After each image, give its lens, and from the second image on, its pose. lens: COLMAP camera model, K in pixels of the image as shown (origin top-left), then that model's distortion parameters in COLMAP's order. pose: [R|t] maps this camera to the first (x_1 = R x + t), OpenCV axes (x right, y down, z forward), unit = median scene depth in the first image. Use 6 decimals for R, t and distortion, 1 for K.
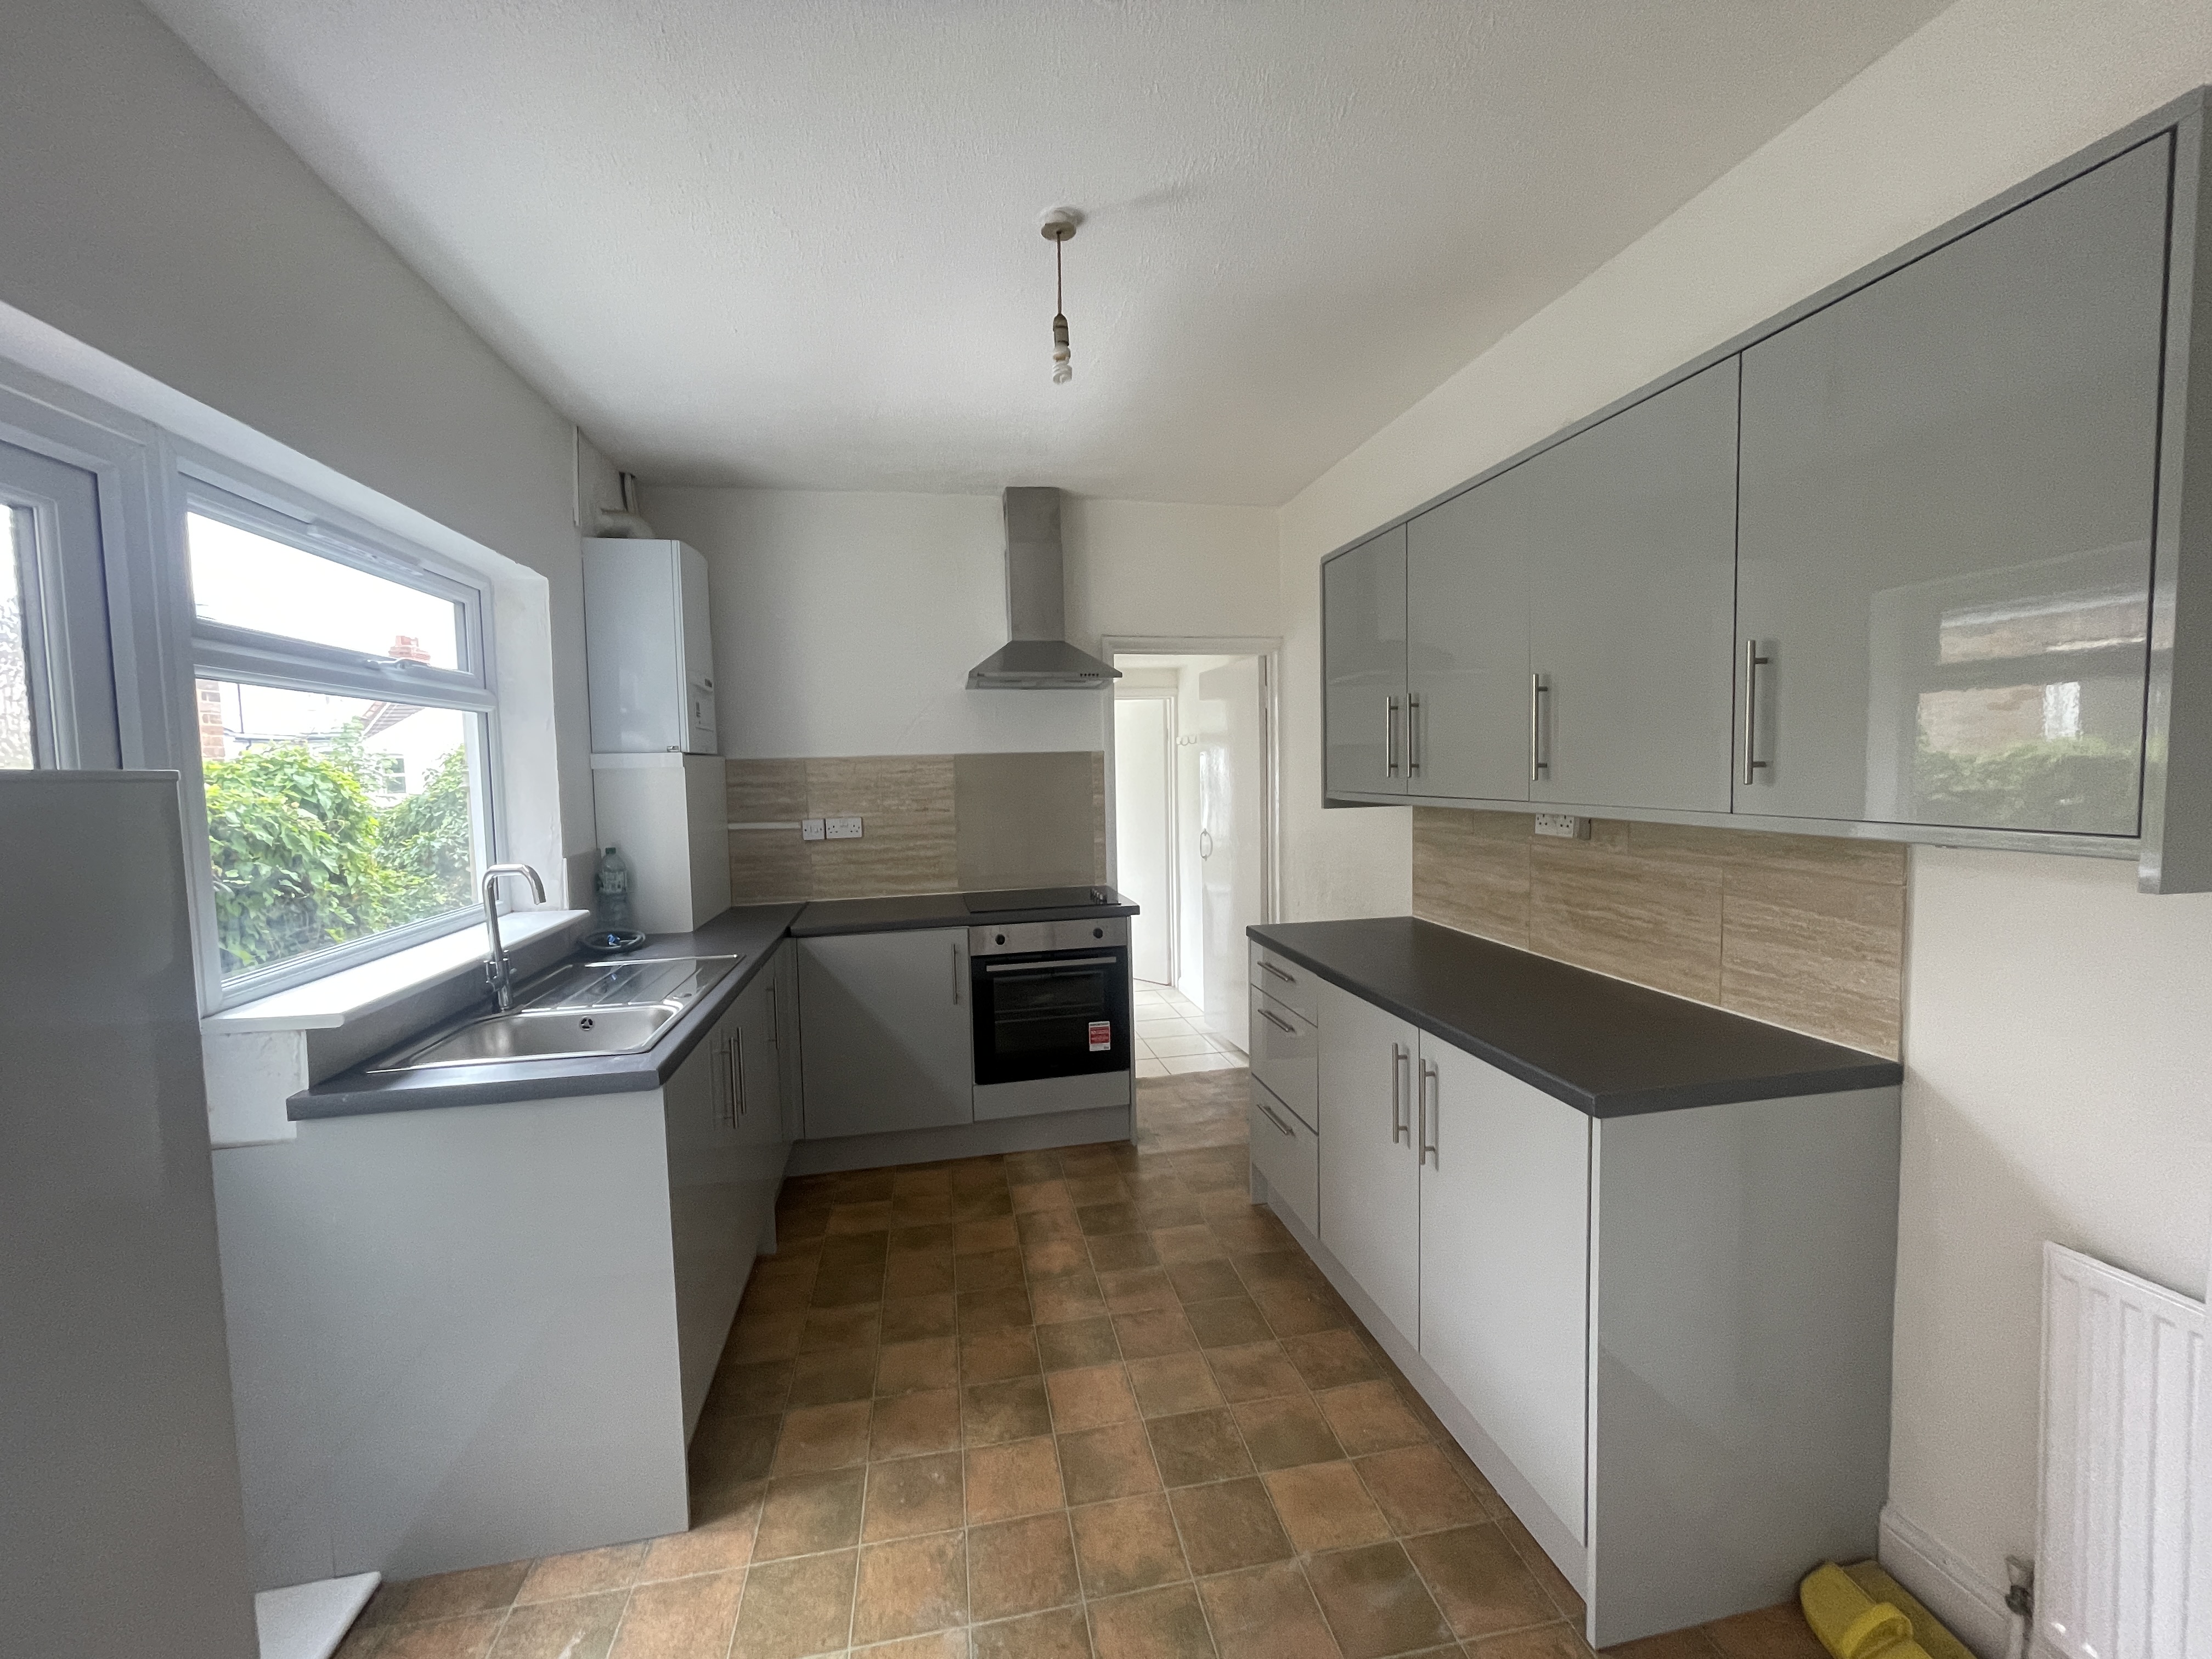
lens RADIAL K [[895.9, 0, 1104.1], [0, 895.9, 821.2], [0, 0, 1]] dist [0.007901, 0.000729]
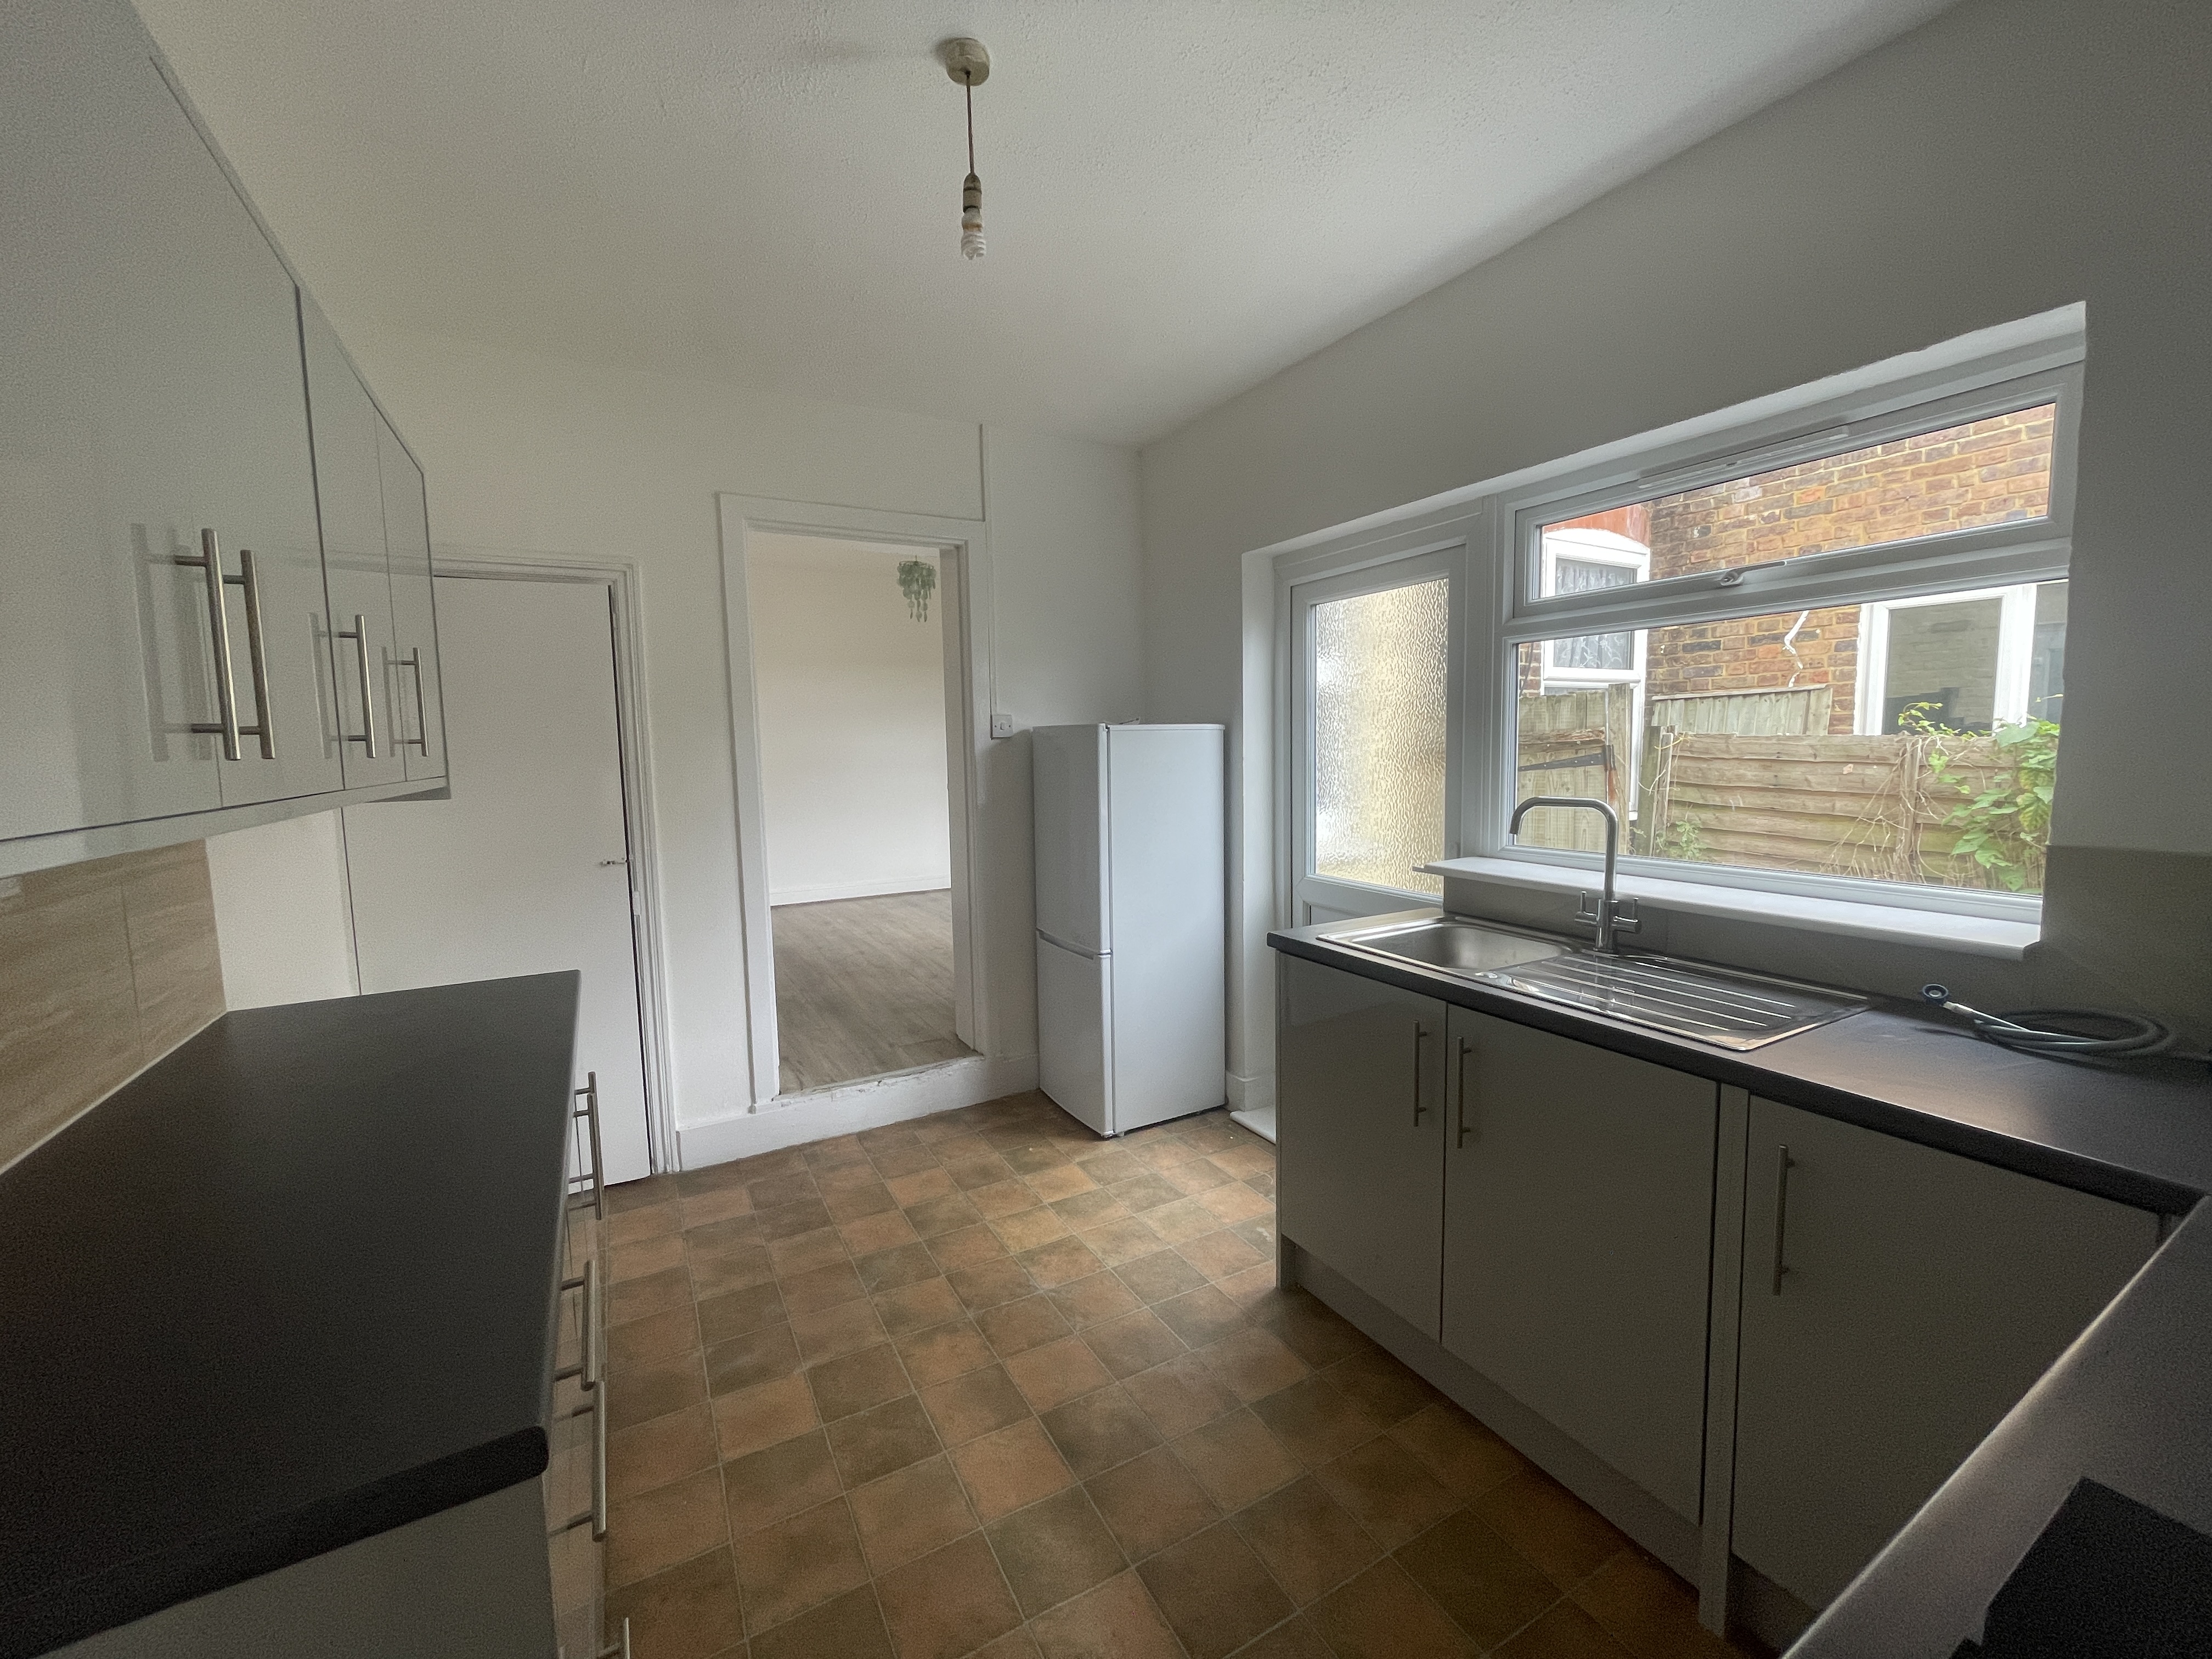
lens RADIAL K [[895.9, 0, 1105.1], [0, 895.9, 824.5], [0, 0, 1]] dist [0.007901, 0.000729]
pose [[-0.948423, 0.072319, -0.308649, 0.129448], [0.023560, 0.987018, 0.158871, -0.097978], [0.316132, 0.143405, -0.937814, 1.890546]]
